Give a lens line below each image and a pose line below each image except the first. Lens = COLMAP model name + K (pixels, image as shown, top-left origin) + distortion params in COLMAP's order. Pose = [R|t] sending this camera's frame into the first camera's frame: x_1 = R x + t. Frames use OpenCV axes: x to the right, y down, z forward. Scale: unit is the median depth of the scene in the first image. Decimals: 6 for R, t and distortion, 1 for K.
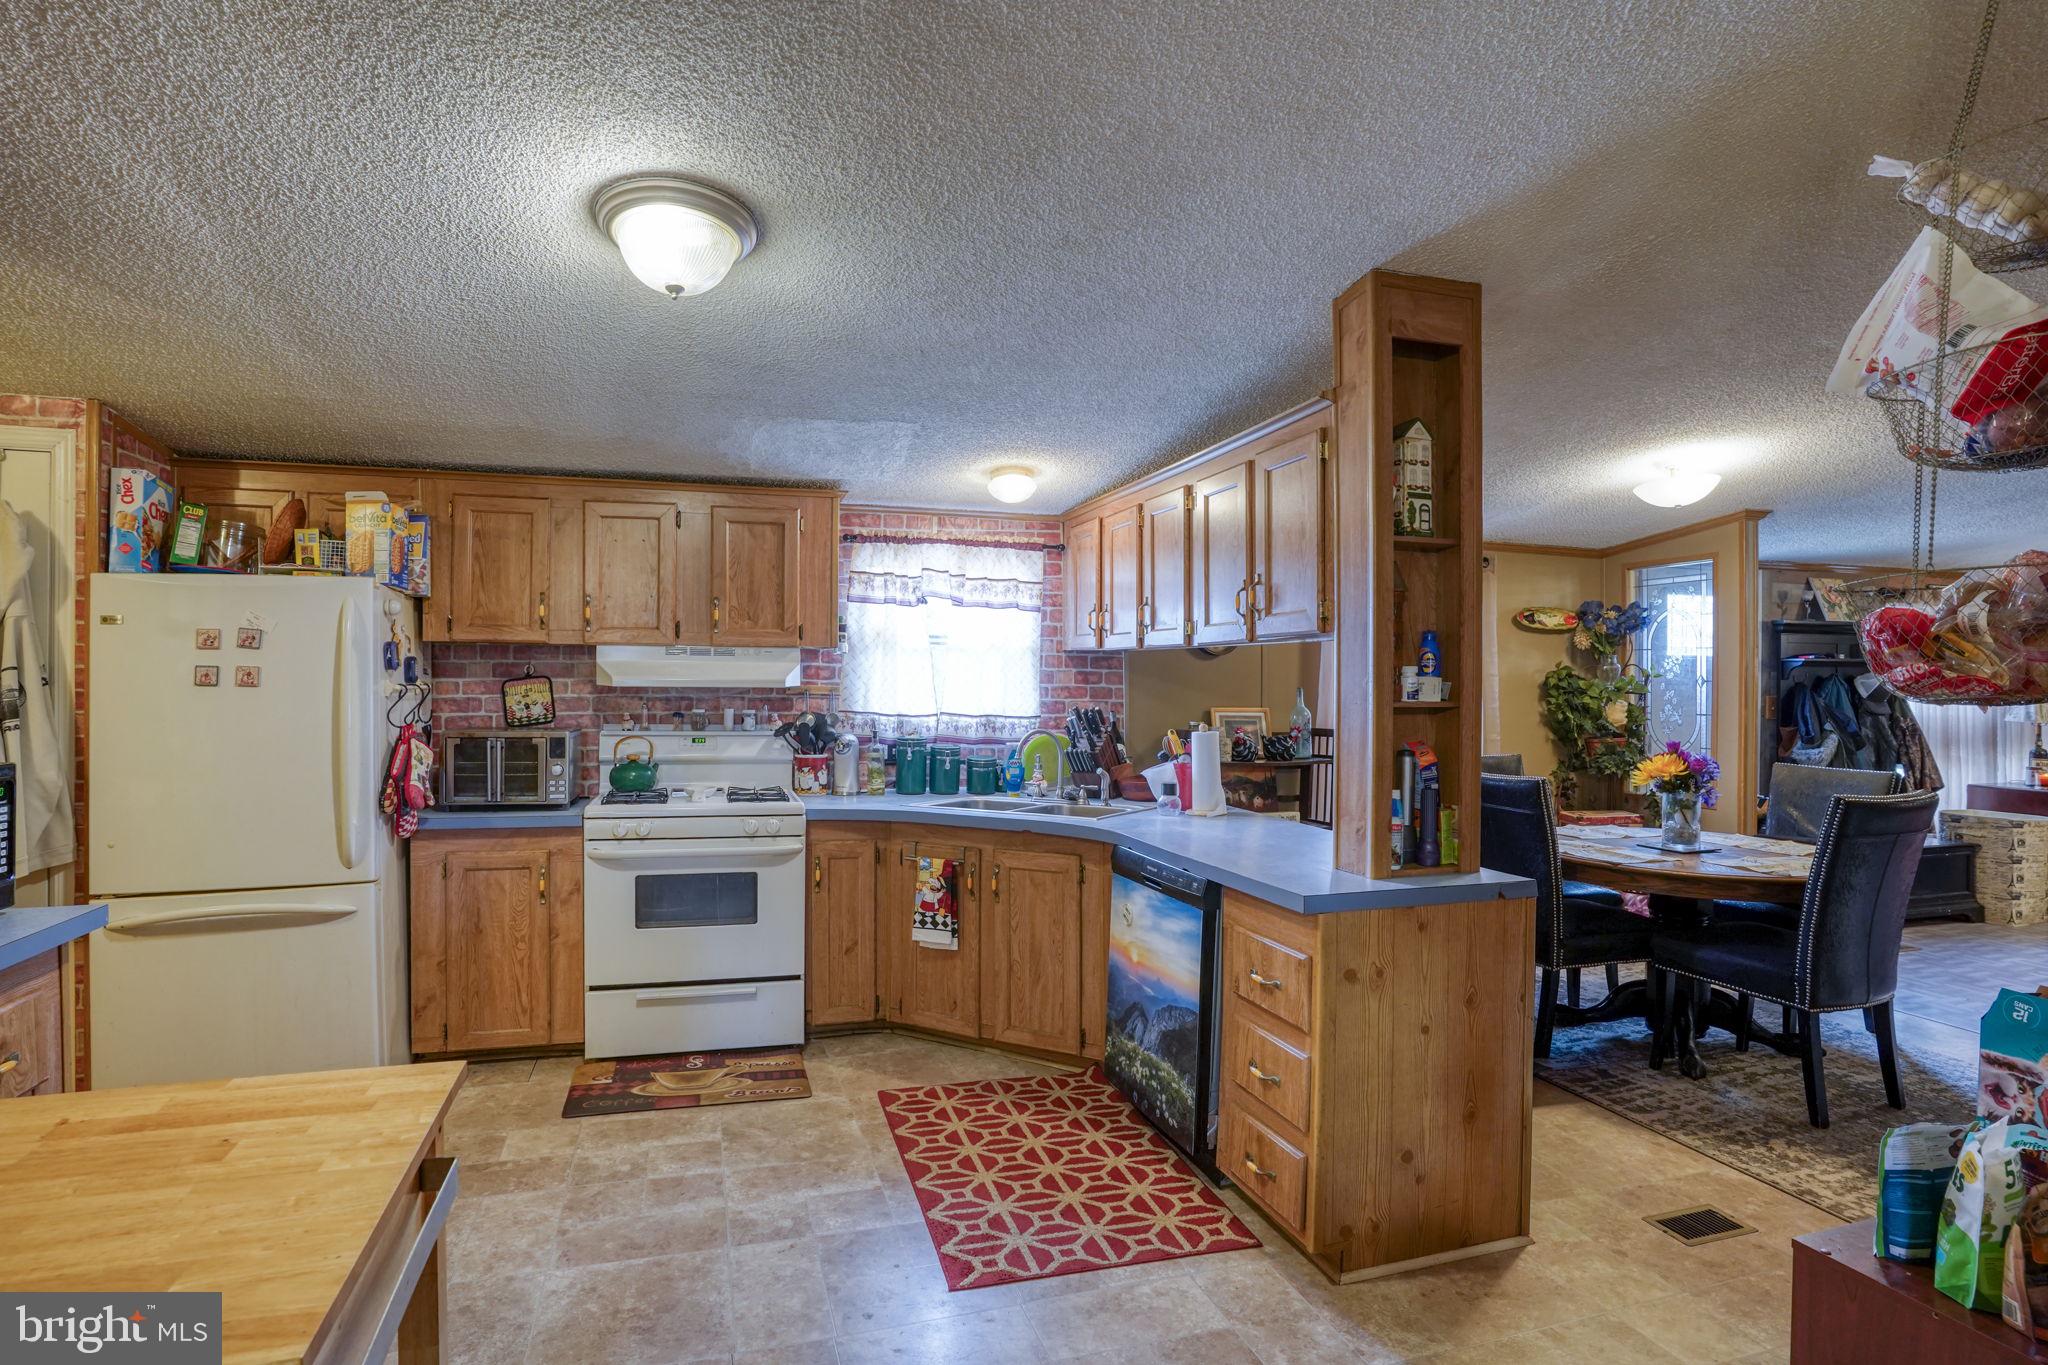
lens RADIAL K [[1040.6, 0, 965.3], [0, 1040.6, 684.2], [0, 0, 1]] dist [-0.066097, 0.028231]
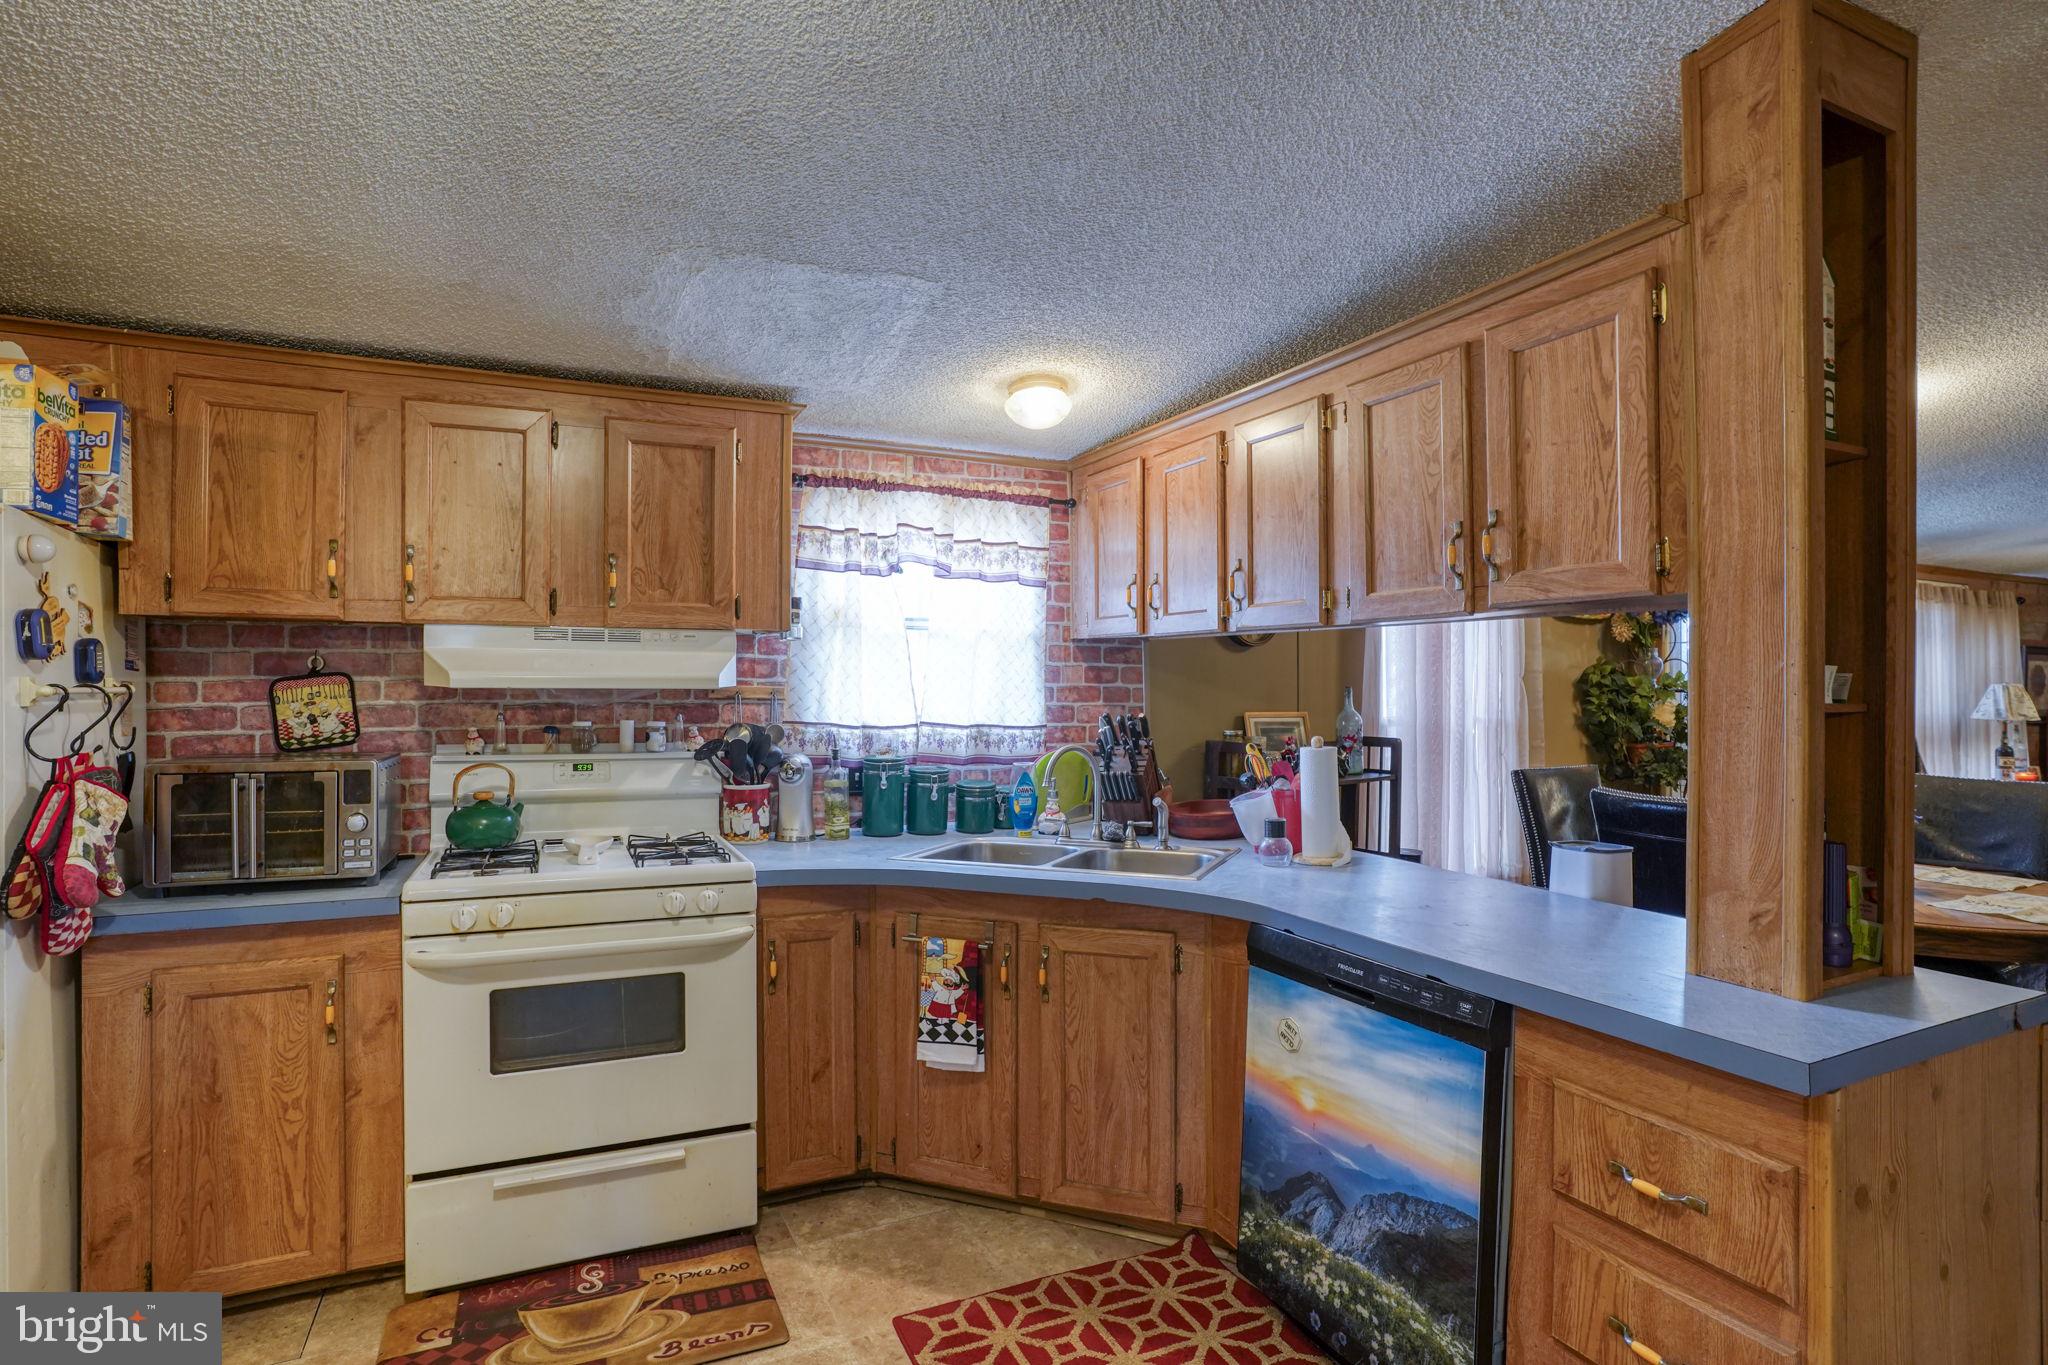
lens RADIAL K [[1040.6, 0, 972.9], [0, 1040.6, 678.3], [0, 0, 1]] dist [-0.066097, 0.028231]
pose [[0.989347, -0.002697, 0.145552, -0.111239], [0.003695, 0.999971, -0.006584, 0.001493], [-0.145530, 0.007052, 0.989329, 0.320664]]
